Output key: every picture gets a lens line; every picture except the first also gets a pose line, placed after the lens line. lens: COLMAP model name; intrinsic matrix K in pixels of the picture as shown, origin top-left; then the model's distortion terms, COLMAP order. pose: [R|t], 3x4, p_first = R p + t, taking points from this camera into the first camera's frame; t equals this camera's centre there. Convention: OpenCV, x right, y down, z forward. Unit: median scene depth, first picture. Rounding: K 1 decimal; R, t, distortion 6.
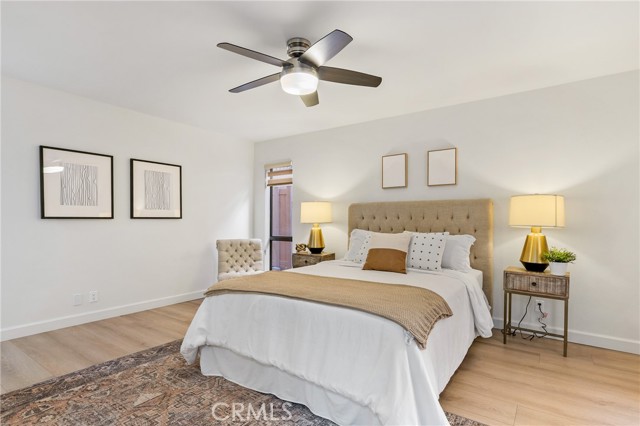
lens RADIAL K [[321.7, 0, 320.0], [0, 321.7, 213.0], [0, 0, 1]] dist [-0.001462, -0.000824]
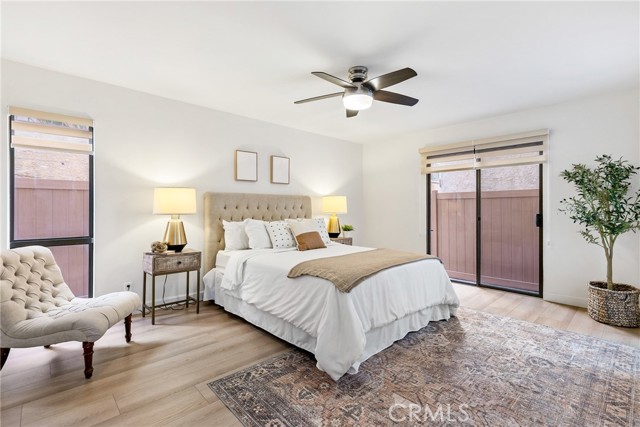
lens RADIAL K [[307.0, 0, 320.0], [0, 307.0, 201.7], [0, 0, 1]] dist [0.047390, 0.000049]
pose [[0.200917, 0.016056, 0.979477, -0.856979], [-0.018155, 0.999755, -0.012664, 0.002743], [-0.979440, -0.015238, 0.201160, 0.608141]]
